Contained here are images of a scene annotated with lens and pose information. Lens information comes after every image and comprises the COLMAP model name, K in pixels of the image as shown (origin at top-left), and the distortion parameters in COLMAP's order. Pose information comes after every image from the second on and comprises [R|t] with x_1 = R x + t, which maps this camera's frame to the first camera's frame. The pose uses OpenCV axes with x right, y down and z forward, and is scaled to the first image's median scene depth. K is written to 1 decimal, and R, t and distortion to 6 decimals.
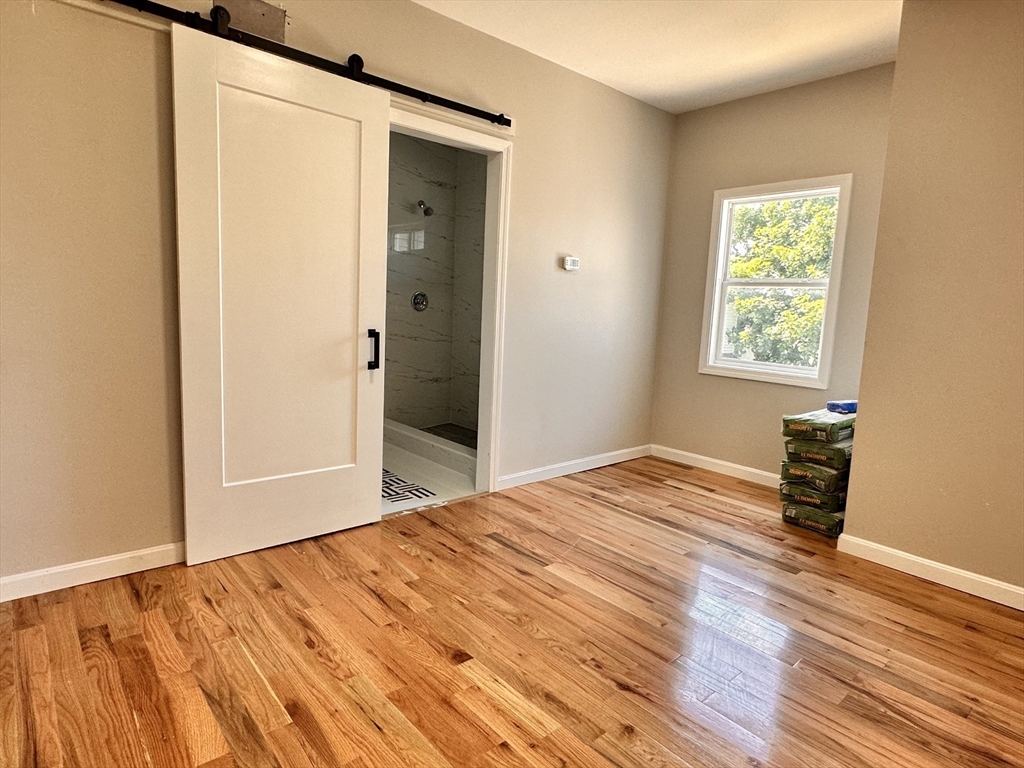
lens RADIAL K [[576.2, 0, 512.0], [0, 576.2, 384.0], [0, 0, 1]] dist [-0.003129, -0.000600]
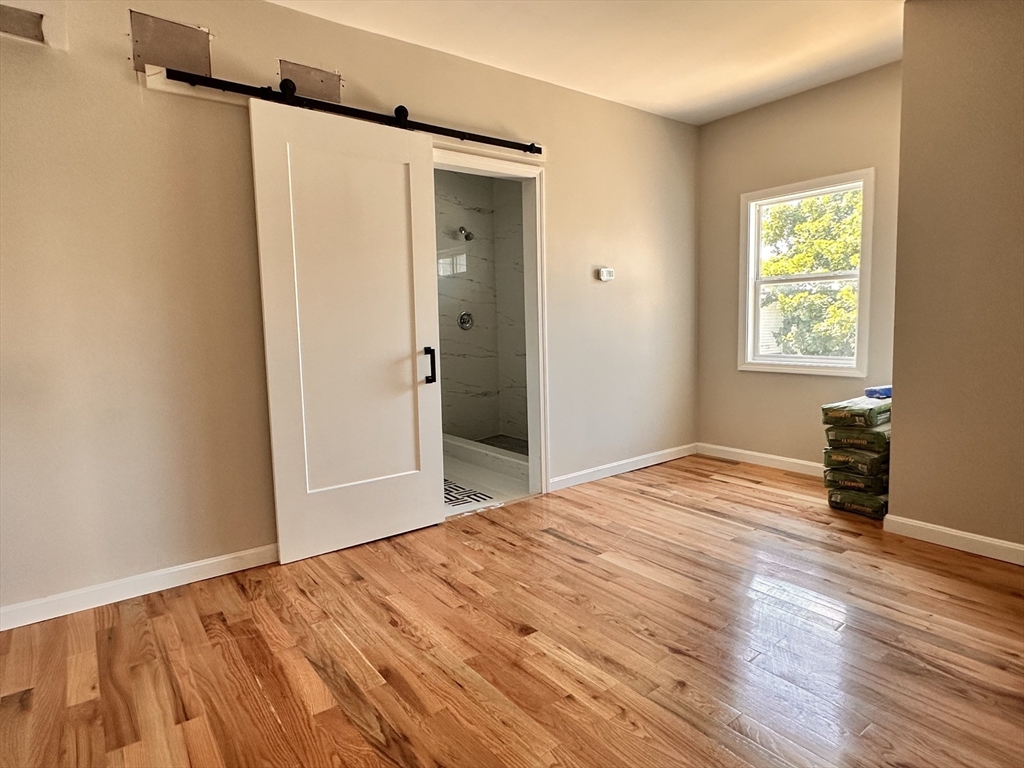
lens RADIAL K [[576.2, 0, 512.0], [0, 576.2, 384.0], [0, 0, 1]] dist [-0.003129, -0.000600]
pose [[0.995059, -0.061716, -0.077772, -0.000321], [0.059503, 0.997763, -0.030464, 0.021565], [0.079478, 0.025686, 0.996506, -0.099202]]
